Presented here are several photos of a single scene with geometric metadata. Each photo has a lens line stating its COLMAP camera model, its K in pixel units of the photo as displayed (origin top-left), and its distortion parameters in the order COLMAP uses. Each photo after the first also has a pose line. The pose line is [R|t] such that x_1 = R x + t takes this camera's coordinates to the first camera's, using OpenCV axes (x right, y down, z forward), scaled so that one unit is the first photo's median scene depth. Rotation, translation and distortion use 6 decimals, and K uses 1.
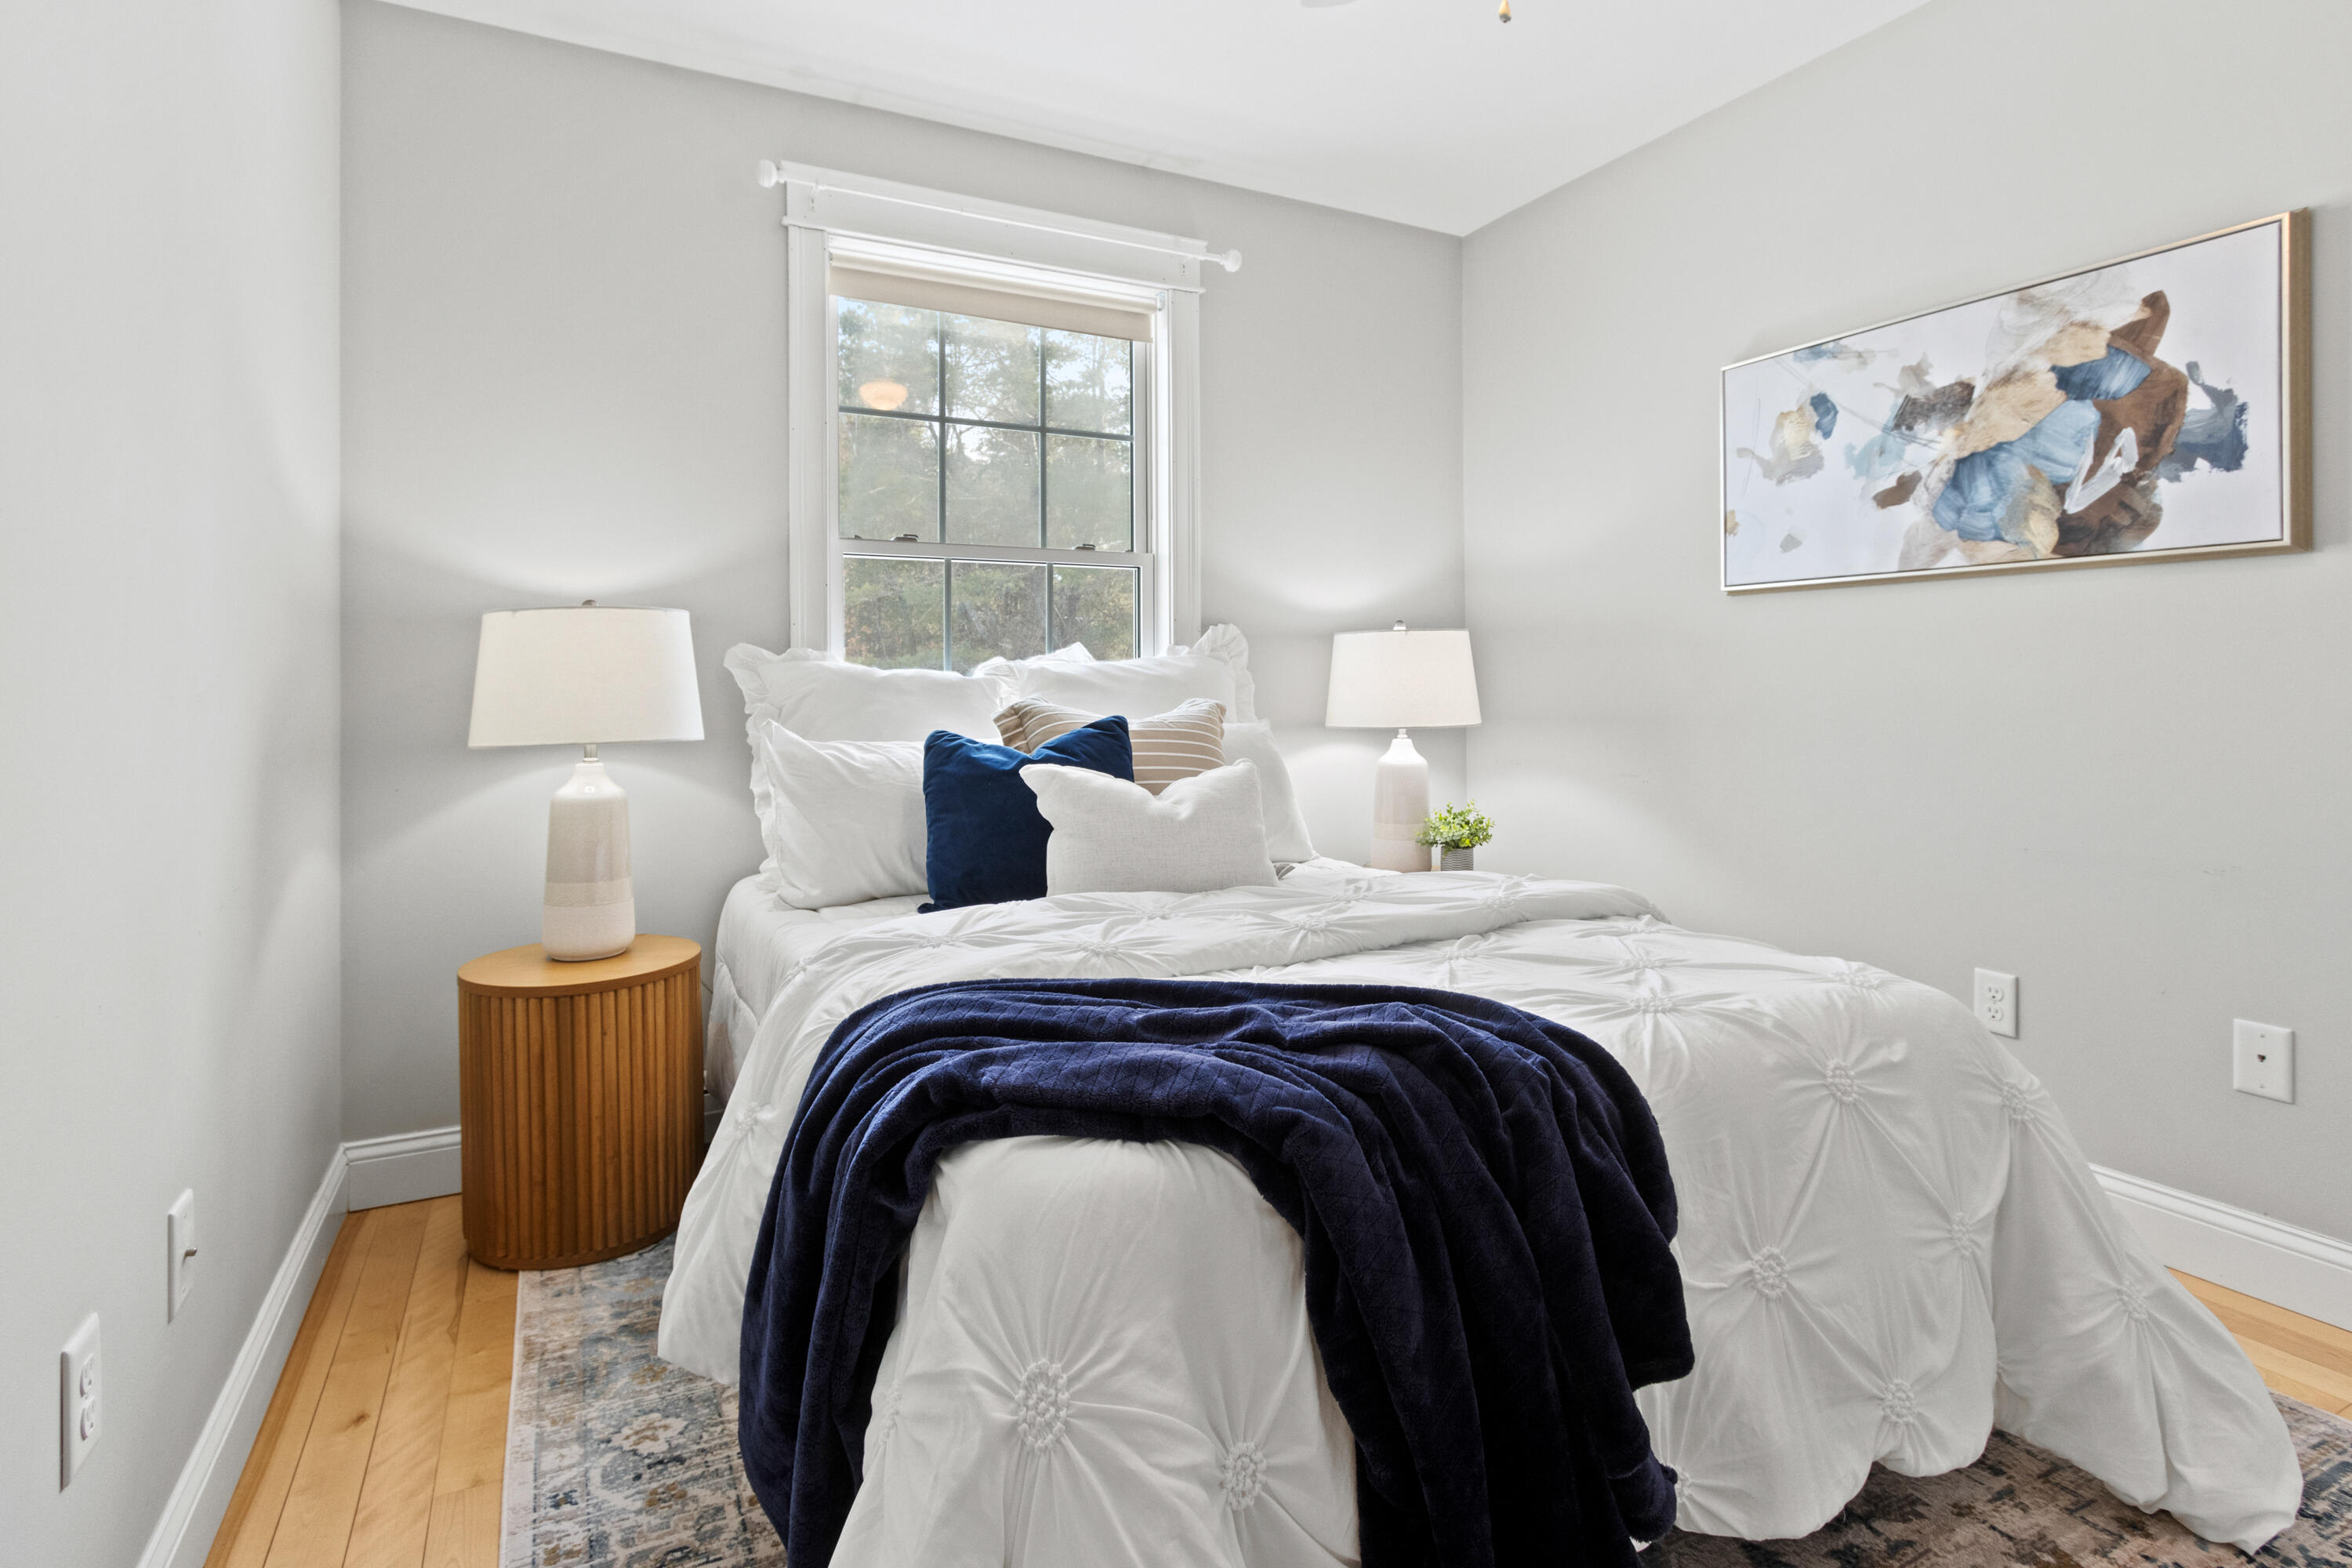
lens RADIAL K [[1176.2, 0, 1172.2], [0, 1176.2, 684.1], [0, 0, 1]] dist [0.001305, -0.000265]
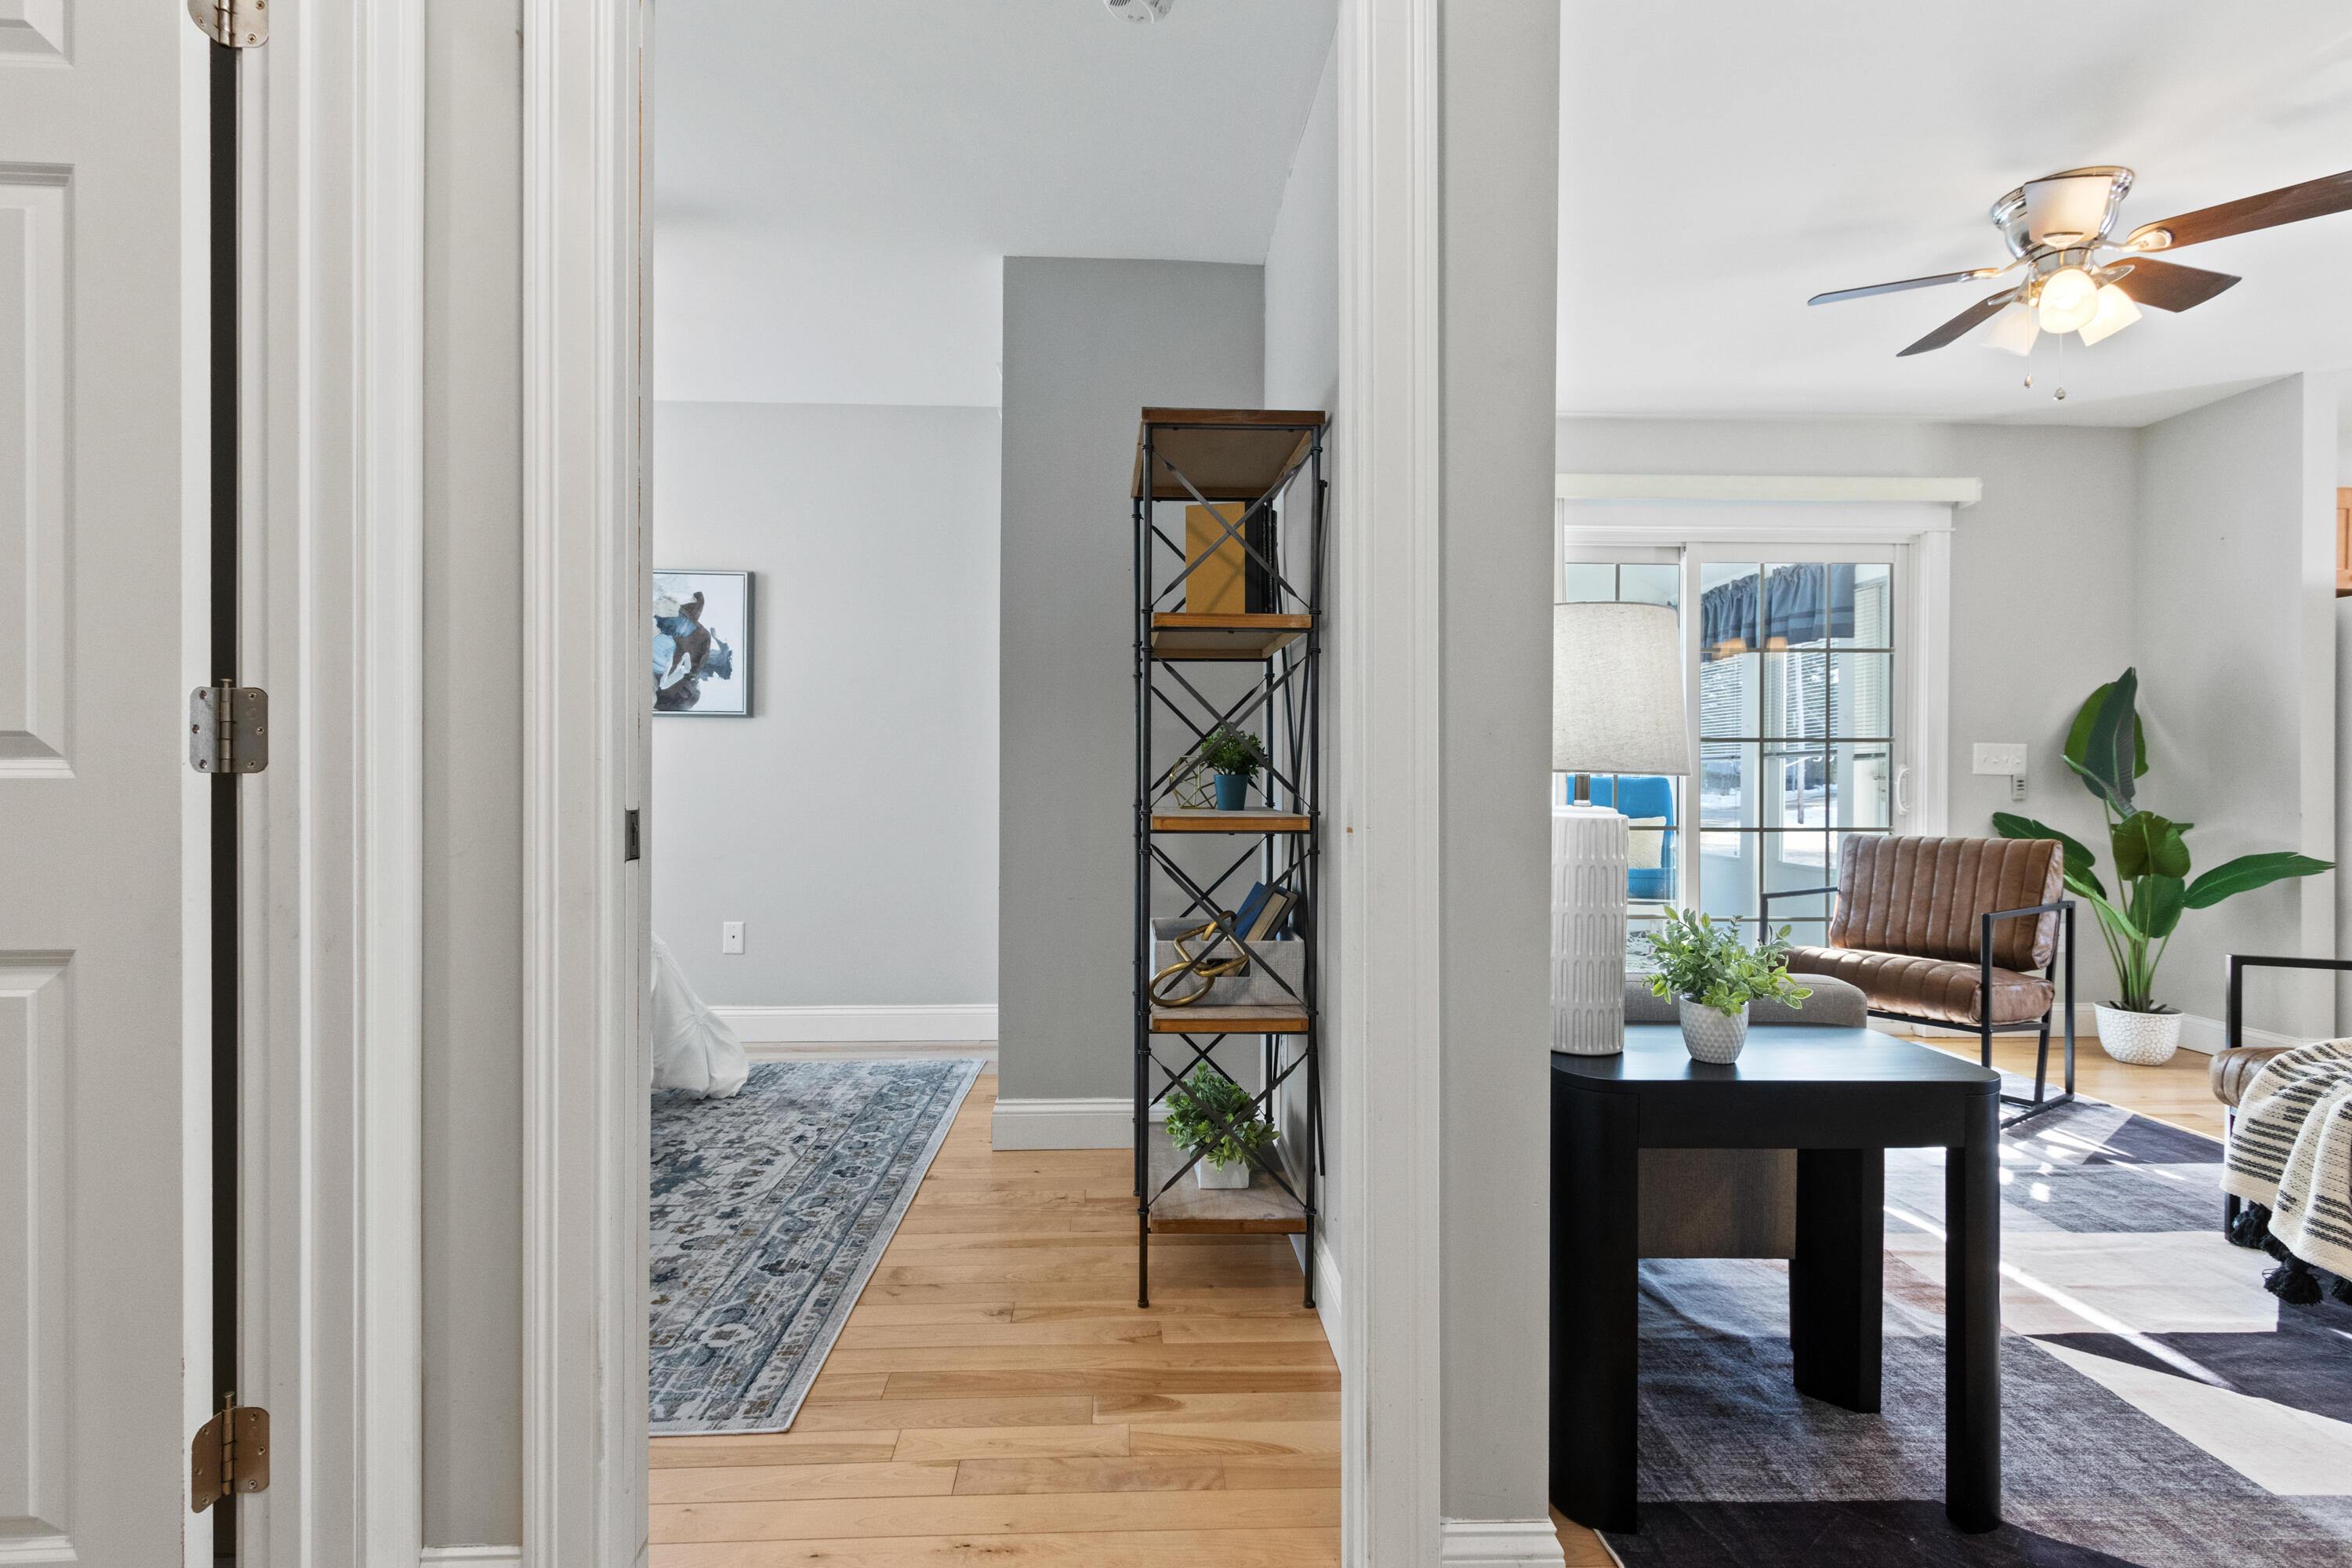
lens RADIAL K [[1119.6, 0, 1160.6], [0, 1119.6, 779.8], [0, 0, 1]] dist [0.003079, -0.000575]
pose [[0.425814, 0.005625, 0.904793, -0.636135], [-0.010599, 0.999943, -0.001229, 0.005265], [-0.904748, -0.009067, 0.425850, -0.620188]]
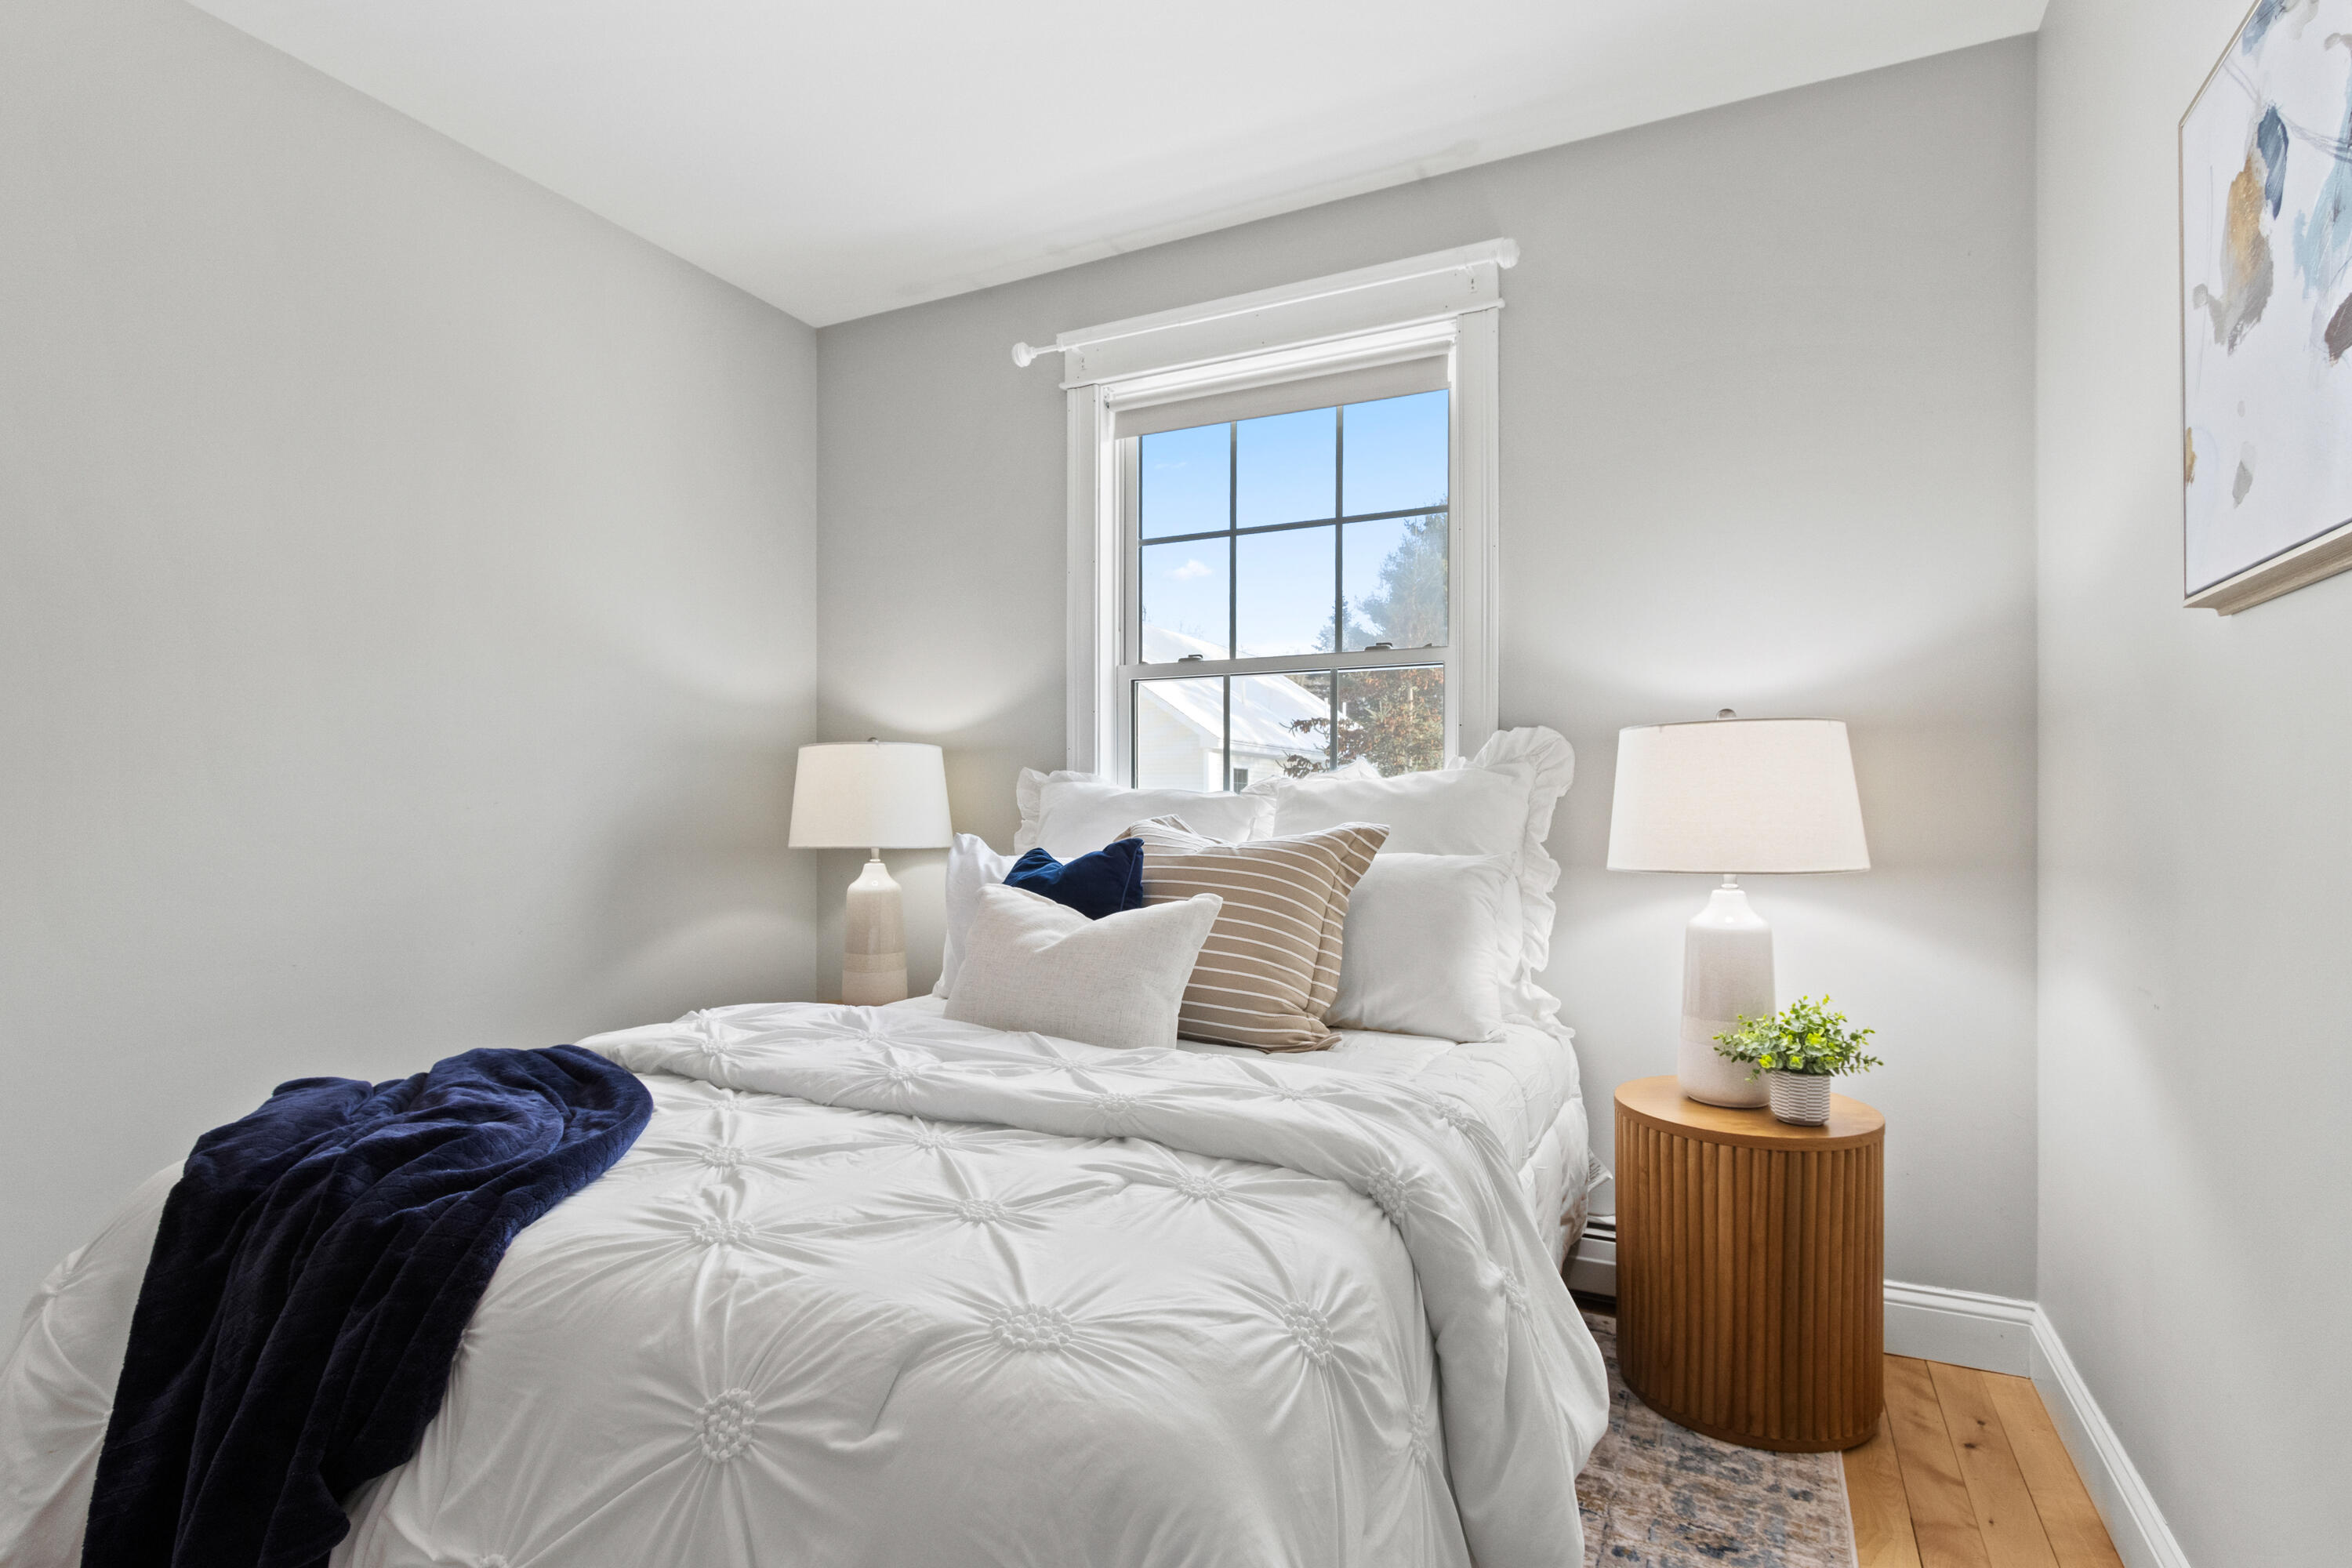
lens RADIAL K [[1237.1, 0, 1167.2], [0, 1237.1, 730.5], [0, 0, 1]] dist [0.169266, -0.000101]
pose [[0.595647, -0.044720, -0.802001, 0.857503], [-0.000843, 0.998414, -0.056298, -0.002585], [0.803246, 0.034210, 0.594664, 0.494813]]
